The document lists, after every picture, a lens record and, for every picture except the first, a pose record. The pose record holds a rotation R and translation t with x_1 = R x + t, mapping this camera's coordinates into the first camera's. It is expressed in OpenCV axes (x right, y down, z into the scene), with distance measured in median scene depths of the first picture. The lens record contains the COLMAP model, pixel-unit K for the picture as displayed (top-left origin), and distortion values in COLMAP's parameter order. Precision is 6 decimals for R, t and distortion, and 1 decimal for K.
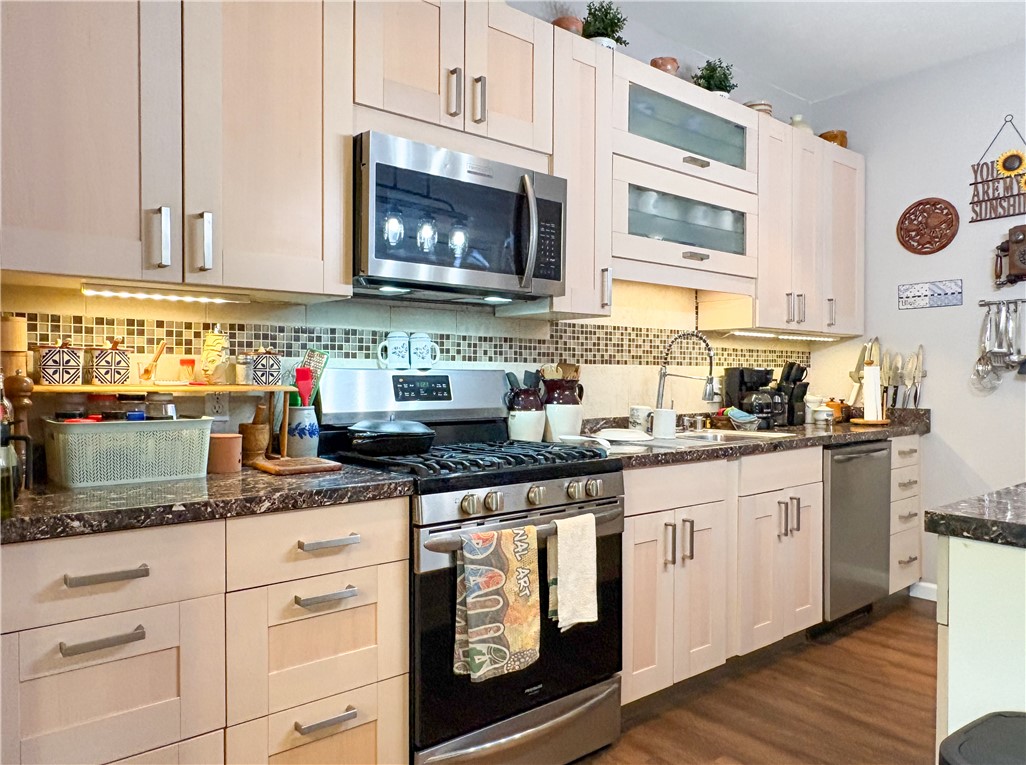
lens RADIAL K [[715.7, 0, 513.0], [0, 715.7, 382.5], [0, 0, 1]] dist [-0.001877, -0.002703]
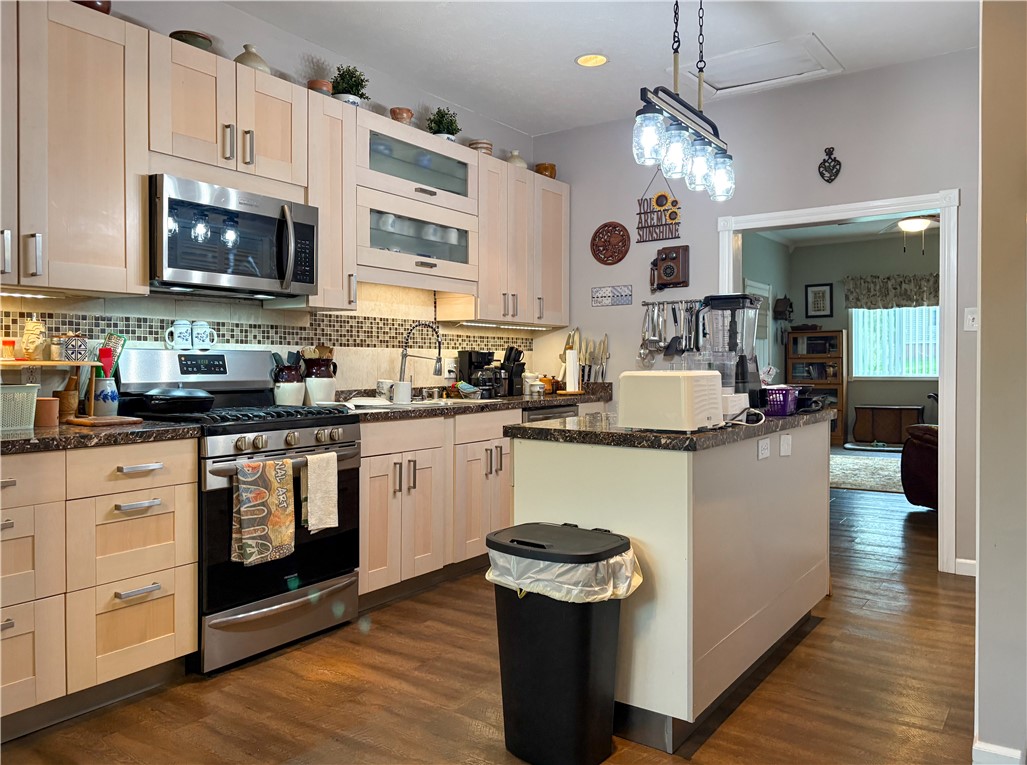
lens RADIAL K [[773.3, 0, 511.3], [0, 773.3, 376.2], [0, 0, 1]] dist [0.050654, -0.079484]
pose [[0.963017, -0.004812, 0.269398, 0.029235], [0.002061, 0.999943, 0.010492, 0.015126], [-0.269433, -0.009549, 0.962972, -0.480104]]
